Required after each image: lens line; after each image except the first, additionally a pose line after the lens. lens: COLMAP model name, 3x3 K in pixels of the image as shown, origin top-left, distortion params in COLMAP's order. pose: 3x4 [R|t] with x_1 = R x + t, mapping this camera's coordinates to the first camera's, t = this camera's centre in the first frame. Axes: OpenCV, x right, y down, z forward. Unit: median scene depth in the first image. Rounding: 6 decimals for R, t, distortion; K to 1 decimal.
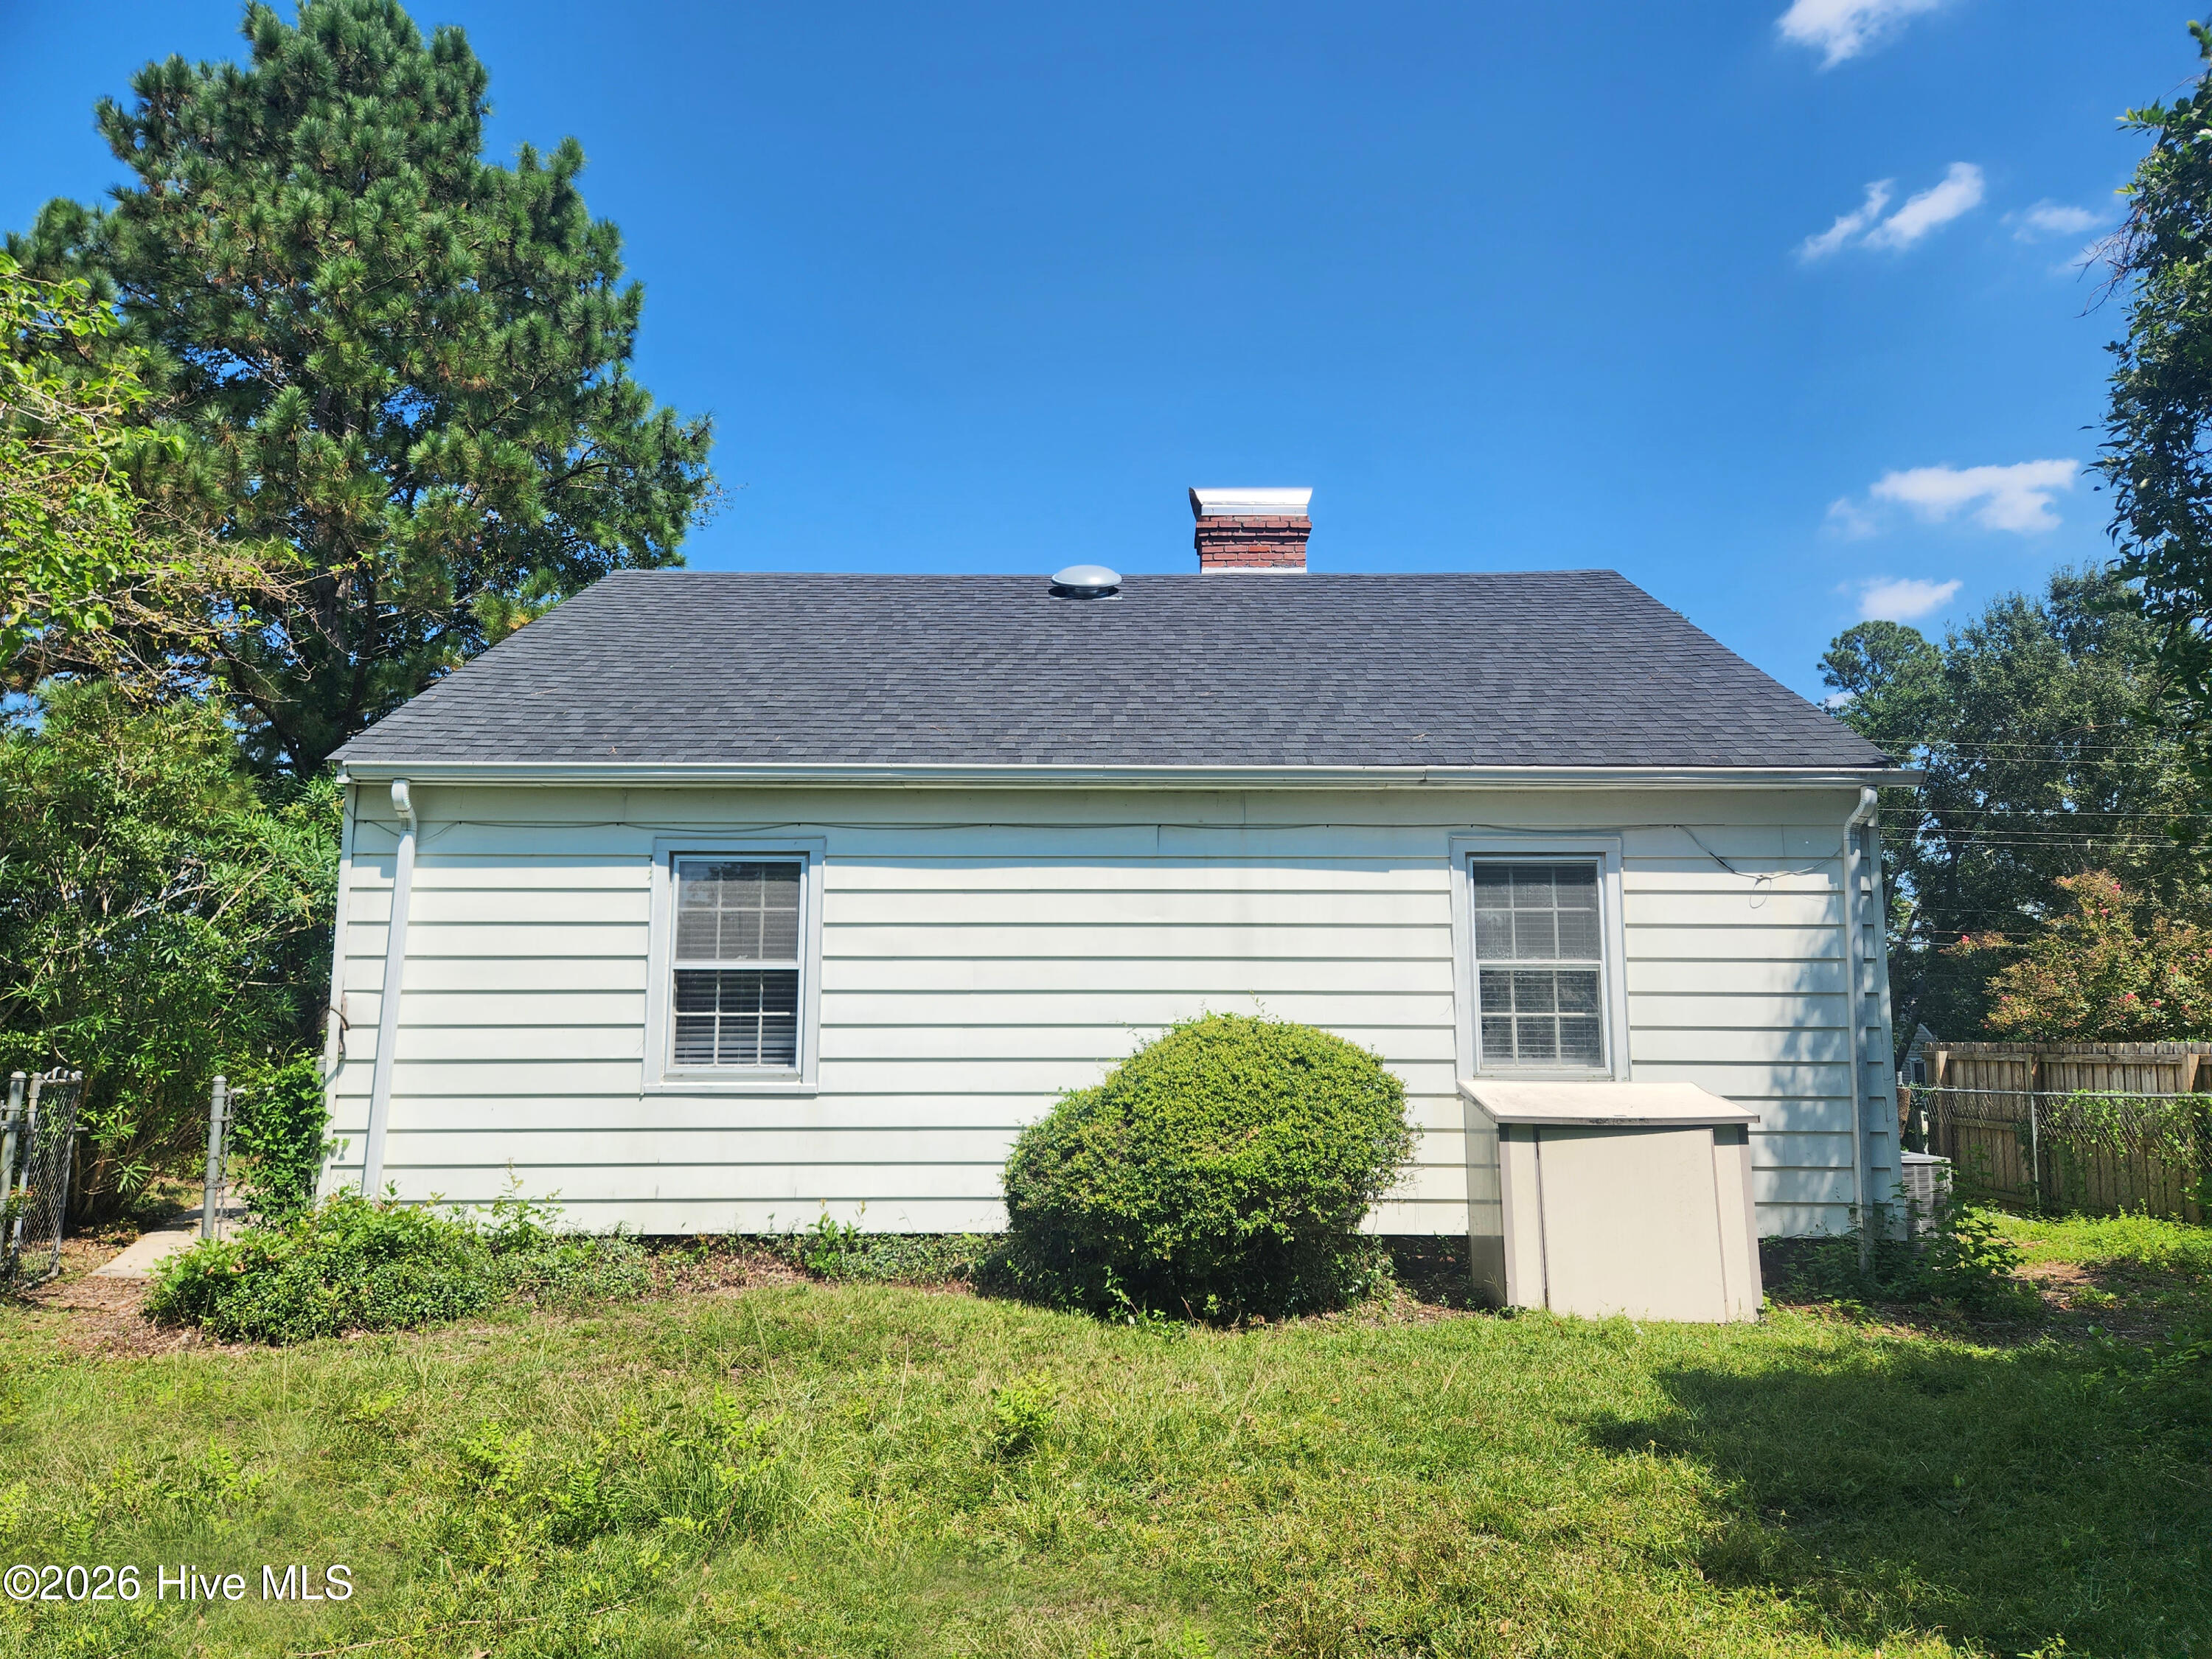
lens RADIAL K [[1492.0, 0, 1106.0], [0, 1492.0, 829.5], [0, 0, 1]] dist [0.078612, -0.067214]
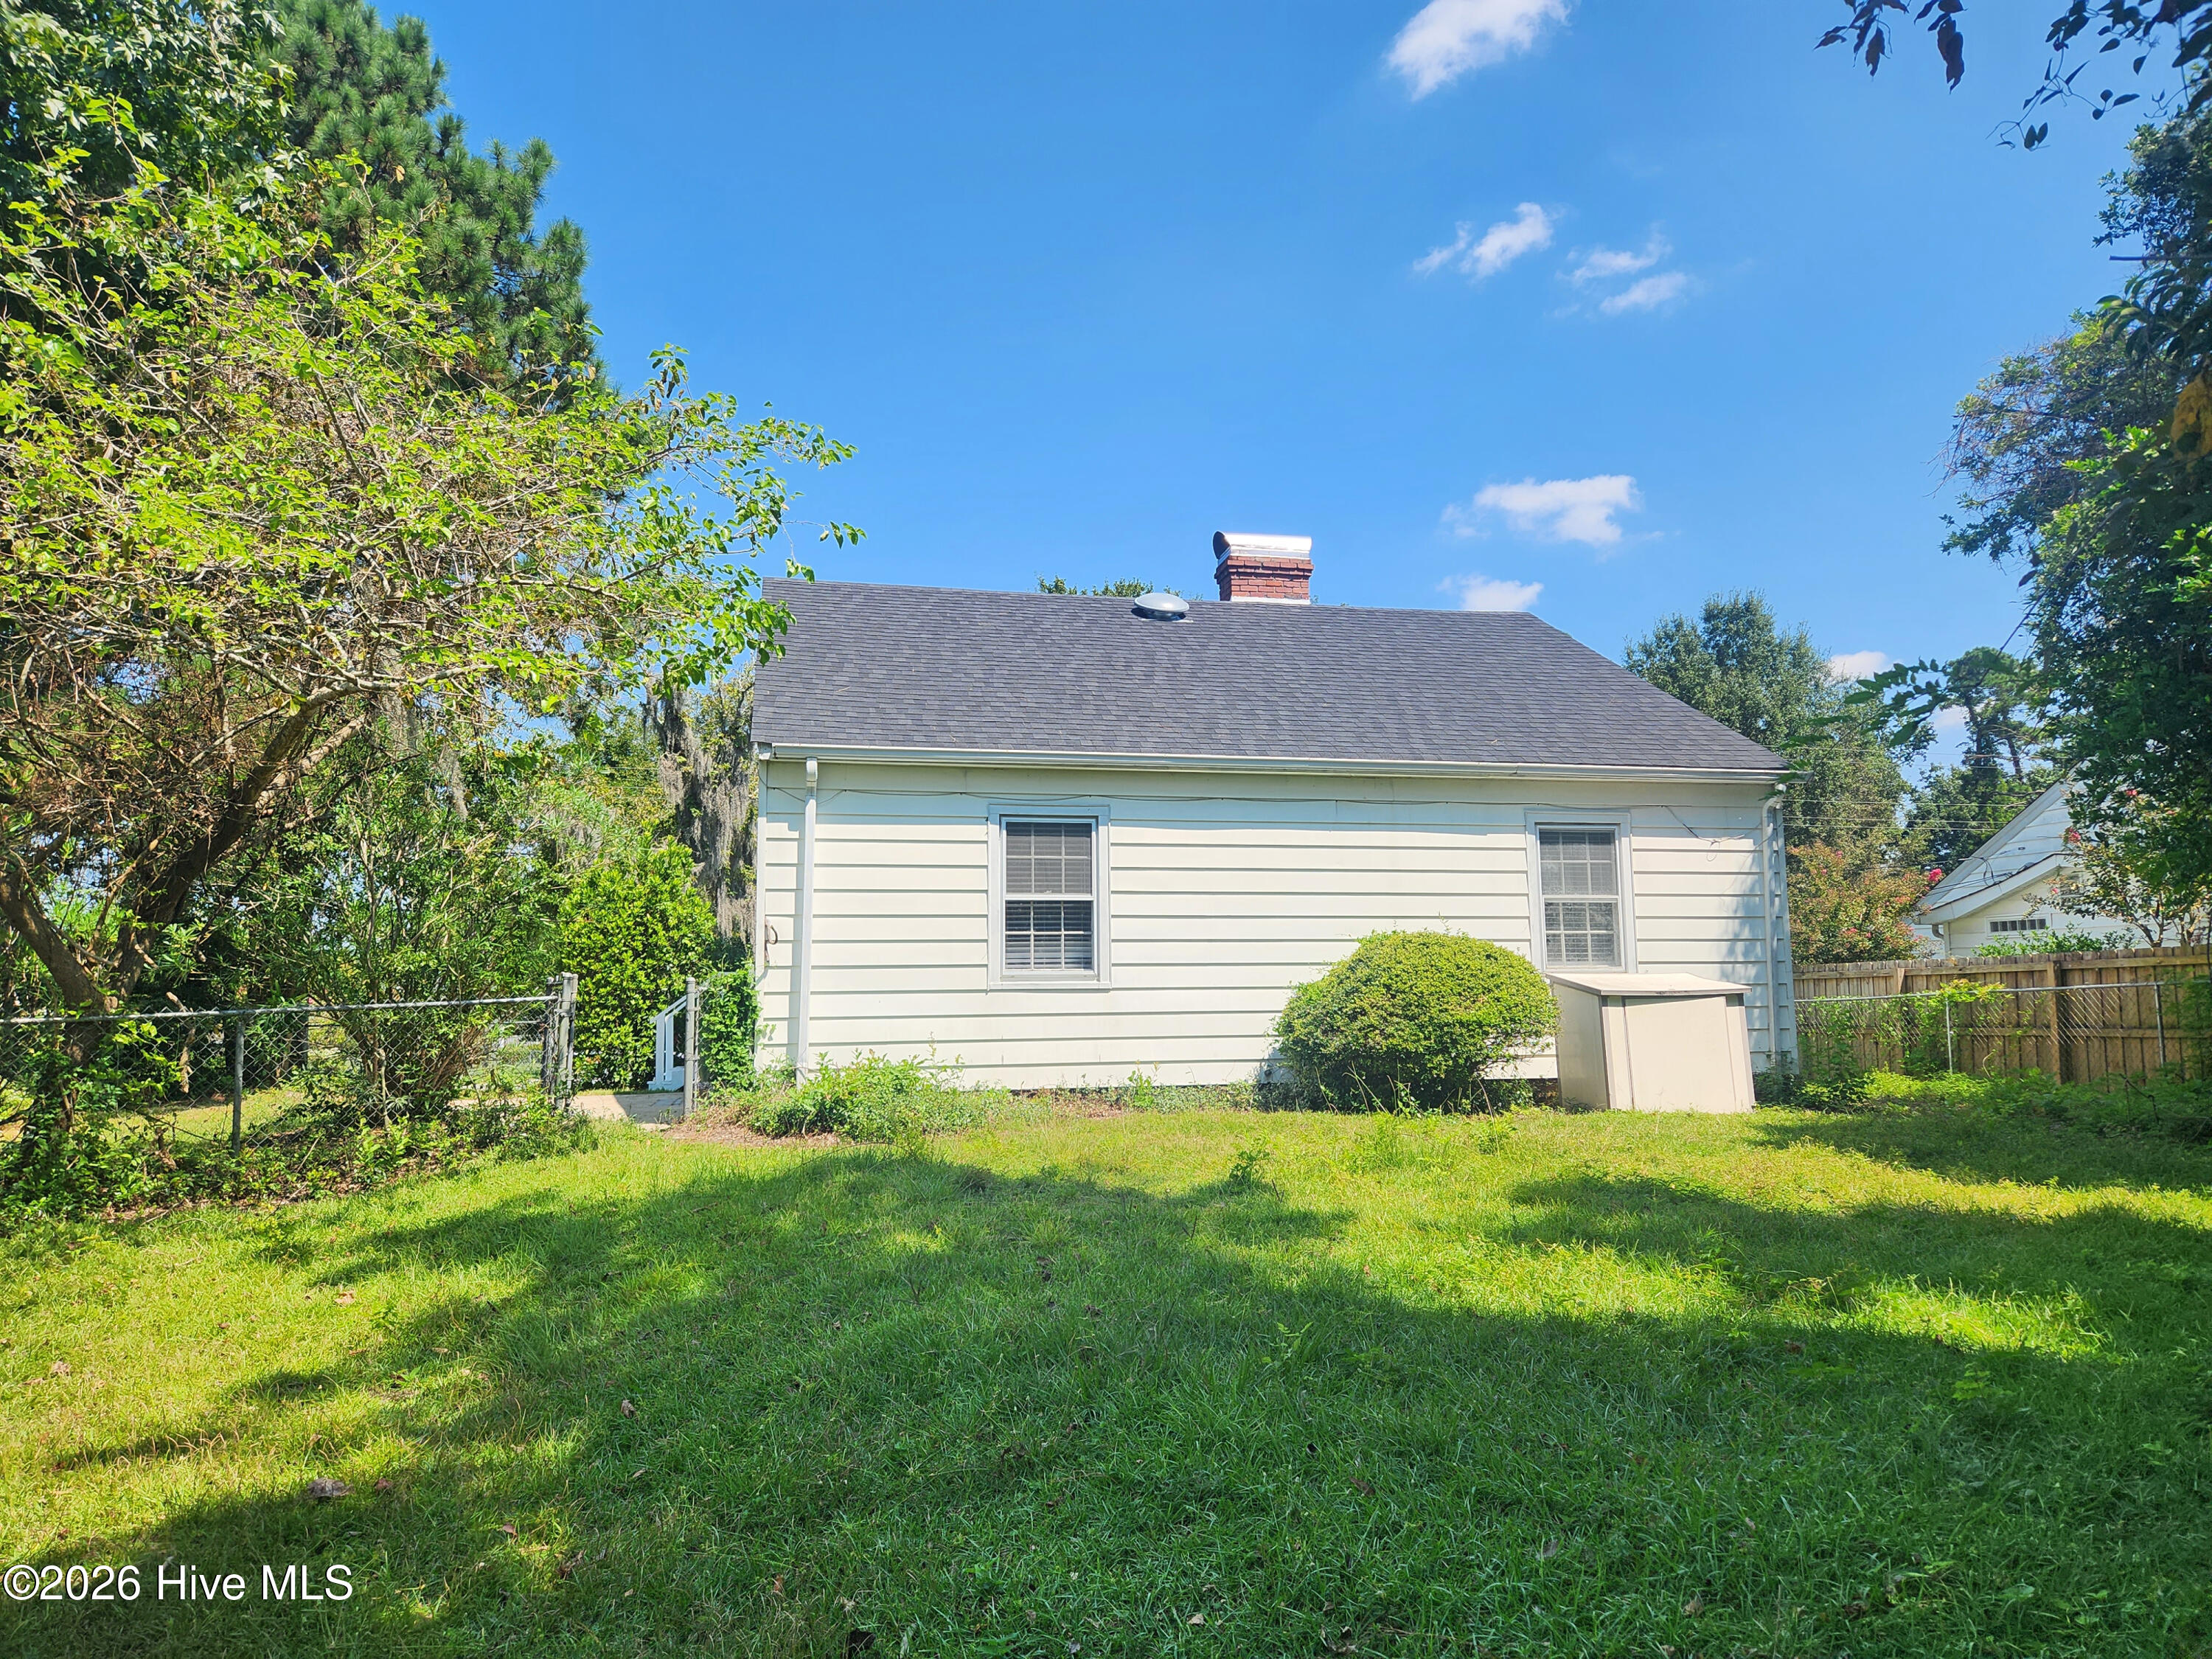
lens RADIAL K [[1492.0, 0, 1106.0], [0, 1492.0, 829.5], [0, 0, 1]] dist [0.078612, -0.067214]
pose [[0.975993, 0.011550, 0.217494, -0.493140], [-0.015925, 0.999704, 0.018373, 0.002111], [-0.217218, -0.021396, 0.975889, -0.346802]]
